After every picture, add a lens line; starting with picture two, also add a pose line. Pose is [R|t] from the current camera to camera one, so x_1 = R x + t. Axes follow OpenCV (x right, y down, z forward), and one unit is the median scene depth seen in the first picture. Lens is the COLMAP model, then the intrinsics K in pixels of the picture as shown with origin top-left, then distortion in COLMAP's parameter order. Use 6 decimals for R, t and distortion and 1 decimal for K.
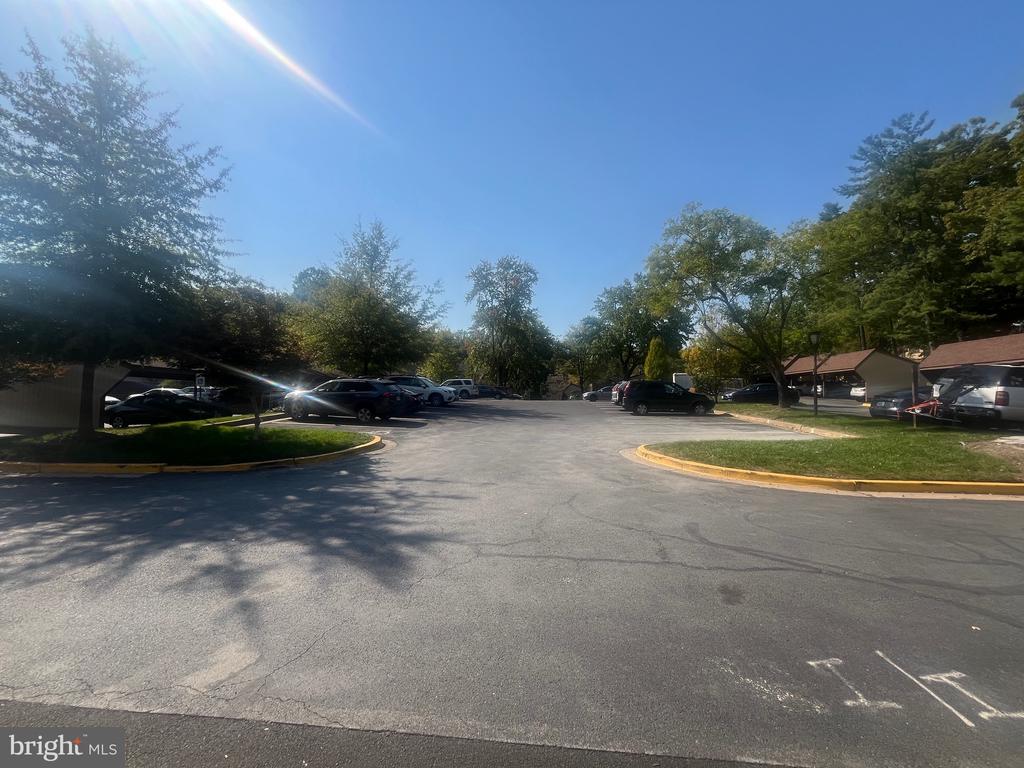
lens RADIAL K [[407.7, 0, 515.4], [0, 407.7, 381.1], [0, 0, 1]] dist [-0.008331, -0.000537]
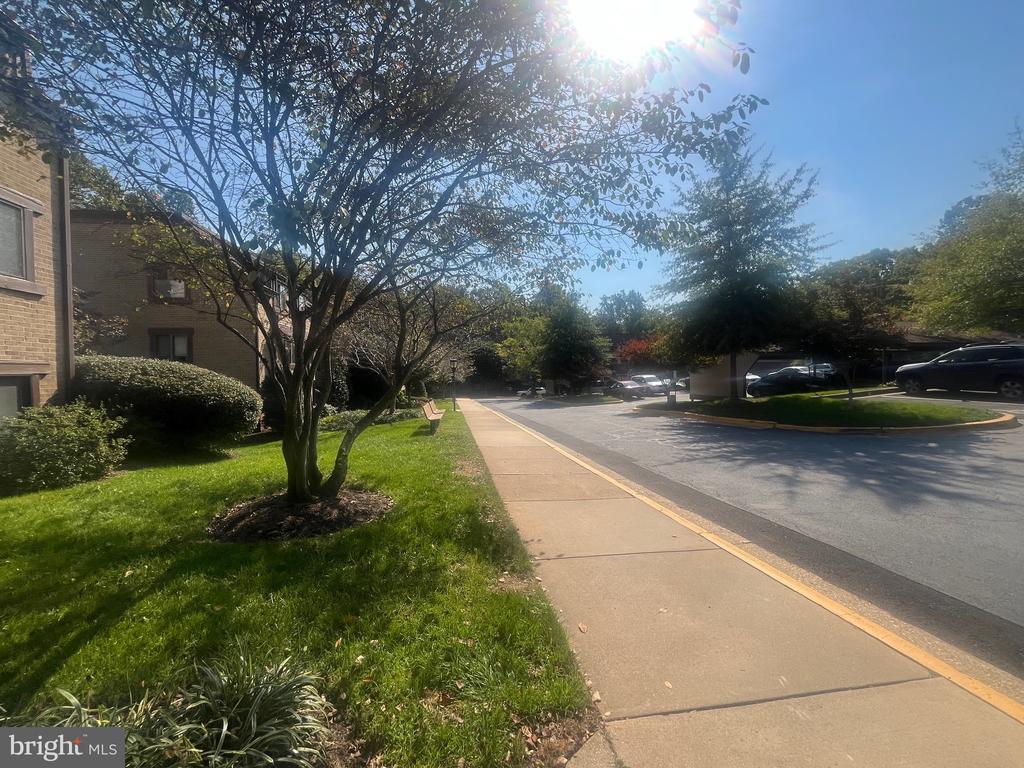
lens RADIAL K [[407.7, 0, 511.7], [0, 407.7, 383.6], [0, 0, 1]] dist [-0.008331, -0.000537]
pose [[0.230742, -0.009136, -0.972972, 0.233315], [0.071410, 0.997418, 0.007569, -0.003962], [0.970391, -0.071227, 0.230799, -0.165751]]
